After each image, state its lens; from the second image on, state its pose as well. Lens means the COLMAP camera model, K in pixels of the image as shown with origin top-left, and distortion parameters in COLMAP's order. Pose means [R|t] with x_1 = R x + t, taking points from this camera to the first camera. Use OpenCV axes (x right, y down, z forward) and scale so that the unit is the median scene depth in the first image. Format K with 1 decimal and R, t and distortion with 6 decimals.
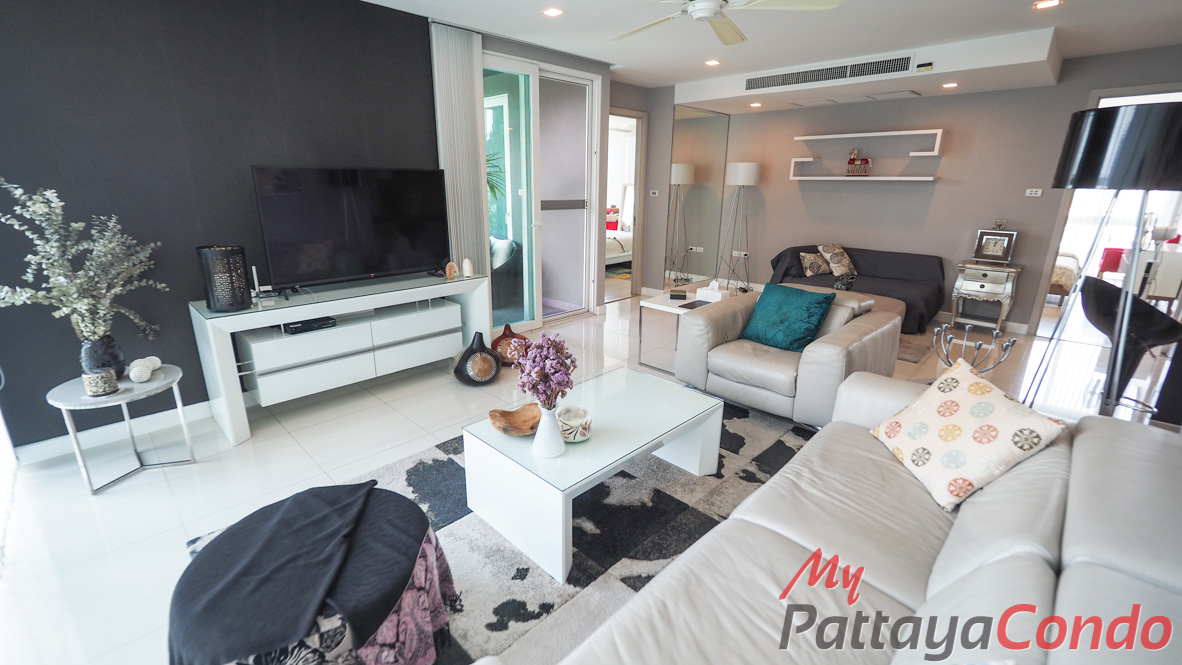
lens RADIAL K [[495.7, 0, 577.9], [0, 495.7, 329.5], [0, 0, 1]] dist [-0.000931, -0.000329]
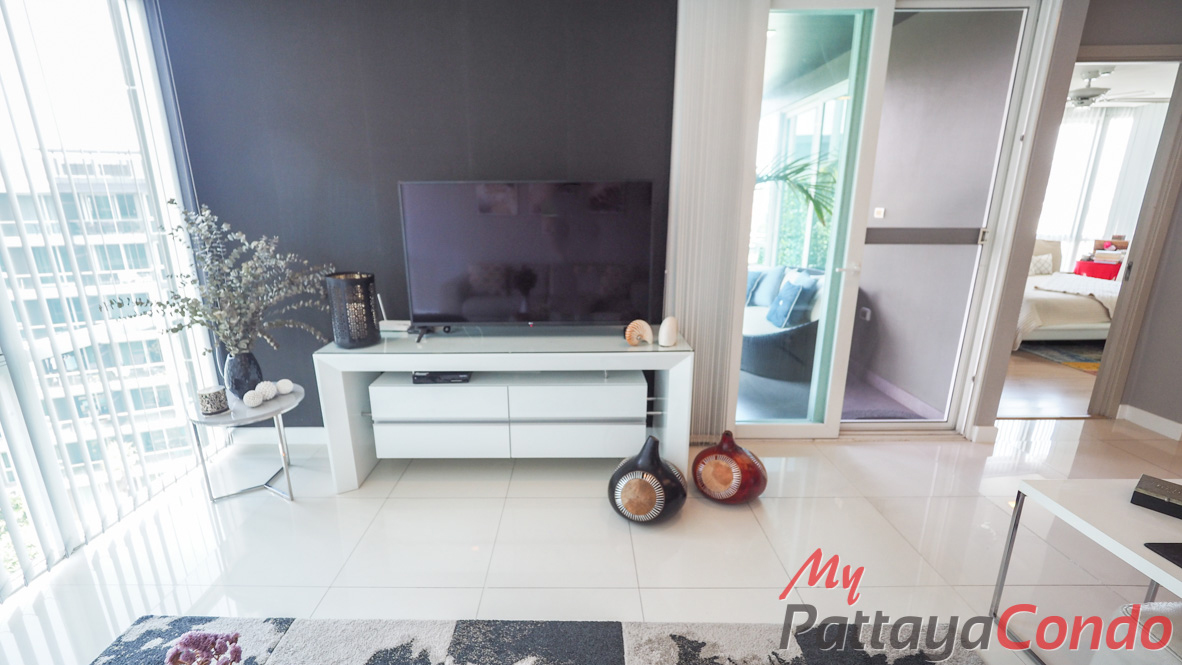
lens RADIAL K [[495.7, 0, 577.9], [0, 495.7, 329.5], [0, 0, 1]] dist [-0.000931, -0.000329]
pose [[0.699588, 0.161674, -0.696016, 0.151266], [-0.188986, 0.981245, 0.037973, -0.139441], [0.689102, 0.104972, 0.717021, 0.498628]]
